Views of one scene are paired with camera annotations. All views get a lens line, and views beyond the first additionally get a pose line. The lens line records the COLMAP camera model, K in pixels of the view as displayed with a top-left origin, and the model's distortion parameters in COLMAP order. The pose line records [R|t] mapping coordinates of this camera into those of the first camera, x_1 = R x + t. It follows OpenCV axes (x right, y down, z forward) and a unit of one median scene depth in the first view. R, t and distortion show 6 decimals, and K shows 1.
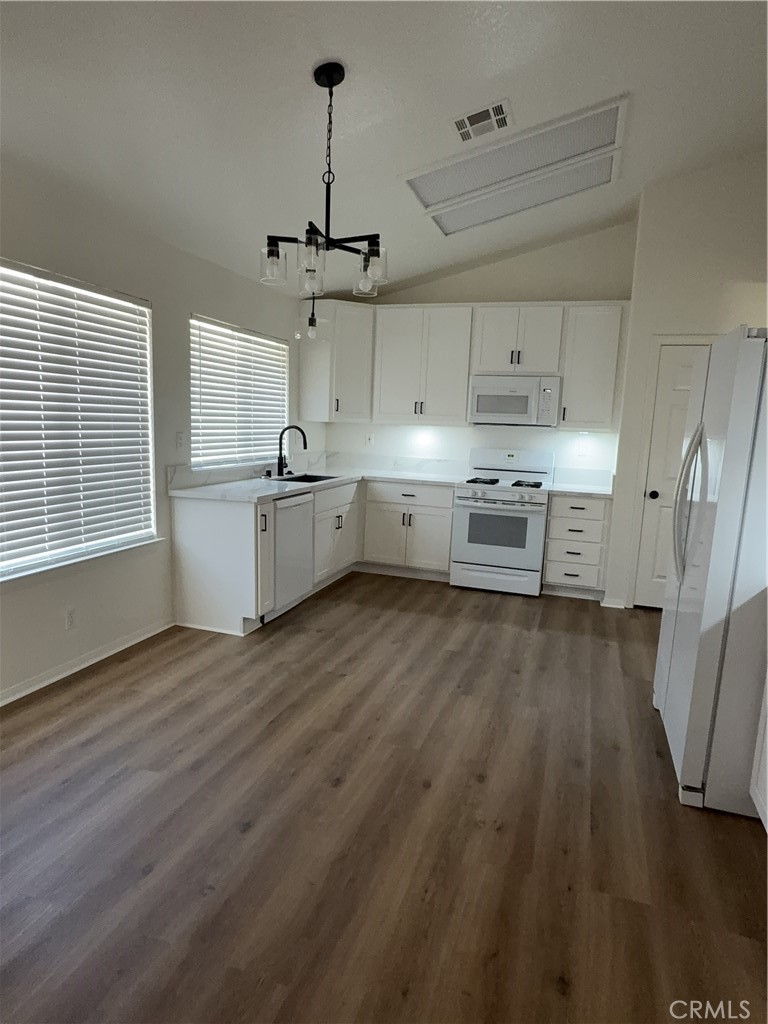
lens RADIAL K [[611.9, 0, 385.7], [0, 611.9, 516.0], [0, 0, 1]] dist [0.004565, 0.002372]
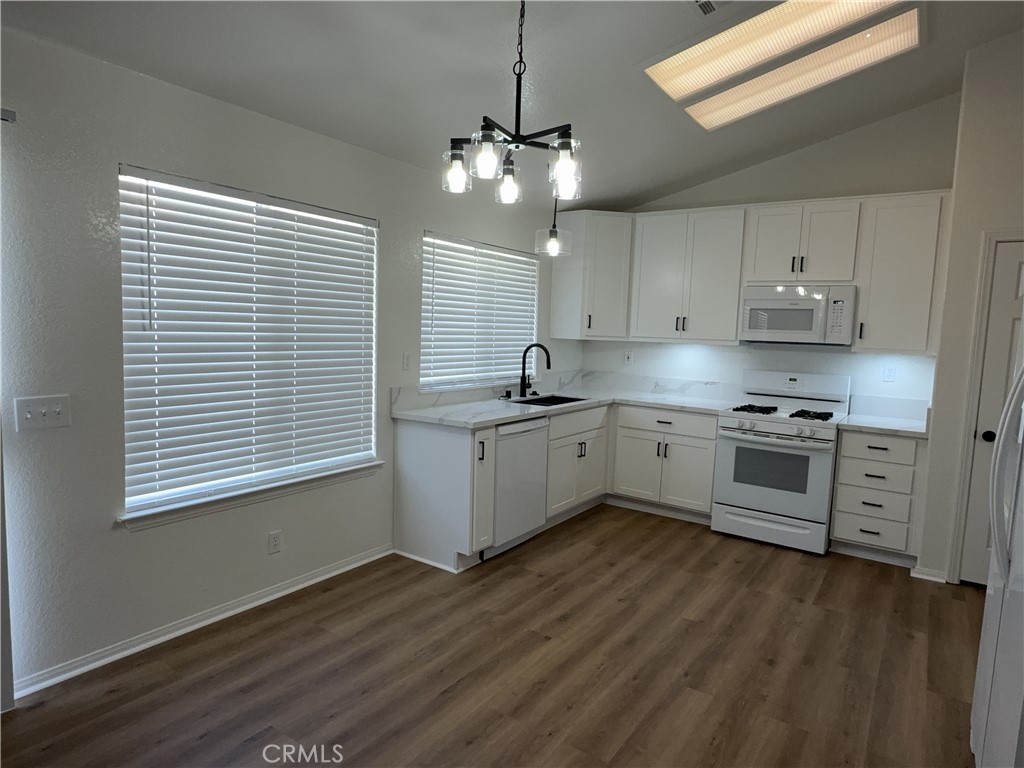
lens RADIAL K [[611.9, 0, 514.4], [0, 611.9, 386.6], [0, 0, 1]] dist [0.004565, 0.002372]
pose [[0.961028, 0.022665, -0.275521, 0.094867], [-0.041409, 0.997191, -0.062407, -0.028436], [0.273333, 0.071384, 0.959267, 0.122536]]
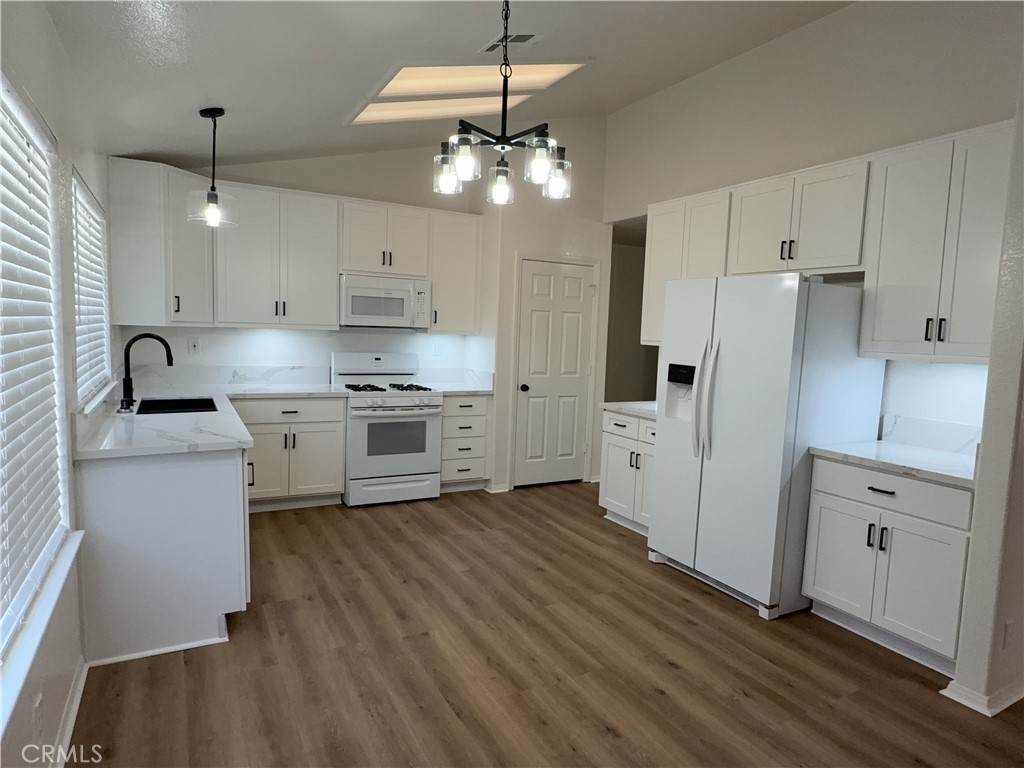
lens RADIAL K [[611.9, 0, 511.0], [0, 611.9, 385.1], [0, 0, 1]] dist [0.004565, 0.002372]
pose [[0.684884, -0.081598, 0.724068, -0.484933], [0.102401, 0.994627, 0.015229, -0.070346], [-0.721420, 0.063715, 0.689560, 0.260028]]
